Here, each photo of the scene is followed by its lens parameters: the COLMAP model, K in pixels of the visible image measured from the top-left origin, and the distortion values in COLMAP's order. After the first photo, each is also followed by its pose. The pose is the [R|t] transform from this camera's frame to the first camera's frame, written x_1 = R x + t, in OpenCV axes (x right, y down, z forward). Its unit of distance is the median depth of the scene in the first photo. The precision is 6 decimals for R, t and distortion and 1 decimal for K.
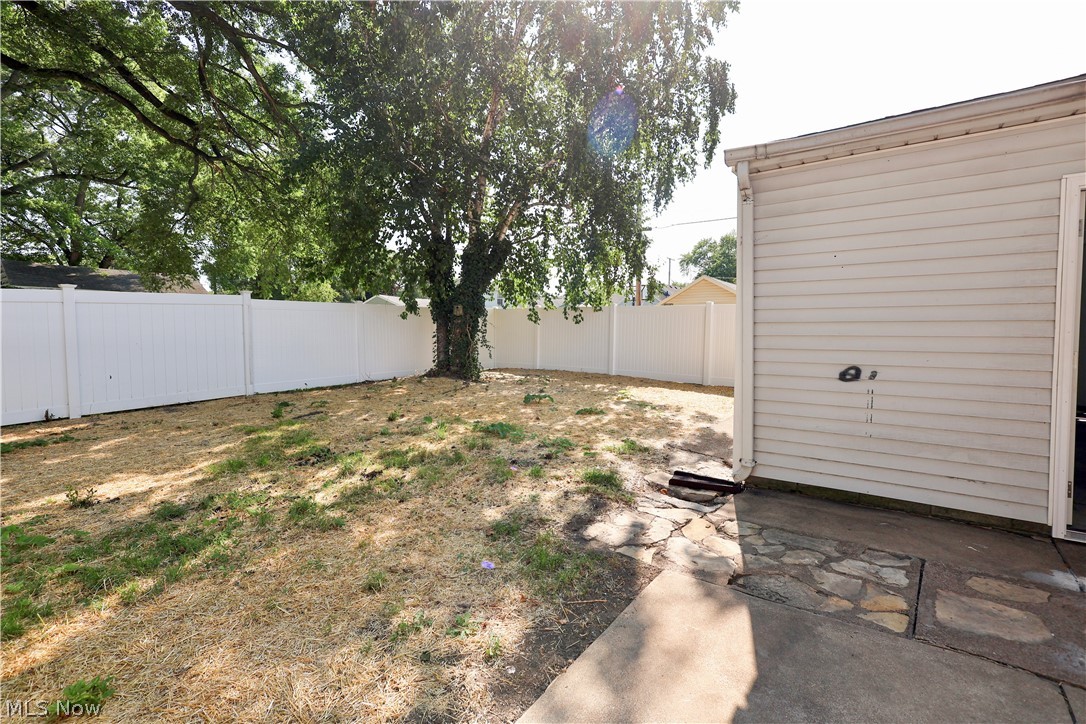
lens RADIAL K [[491.1, 0, 566.2], [0, 491.1, 356.3], [0, 0, 1]] dist [-0.000299, -0.000038]
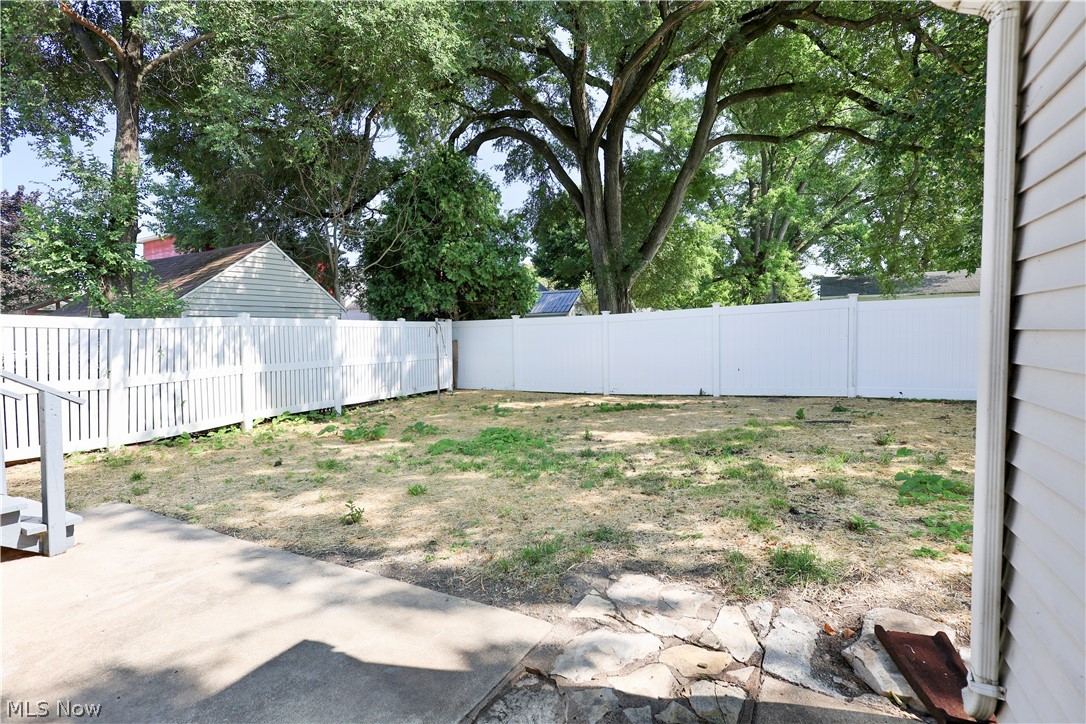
lens RADIAL K [[491.1, 0, 566.2], [0, 491.1, 356.3], [0, 0, 1]] dist [-0.000299, -0.000038]
pose [[0.145803, 0.042559, -0.988398, 0.949057], [-0.036121, 0.998637, 0.037672, -0.081985], [0.988654, 0.030209, 0.147142, 0.771260]]
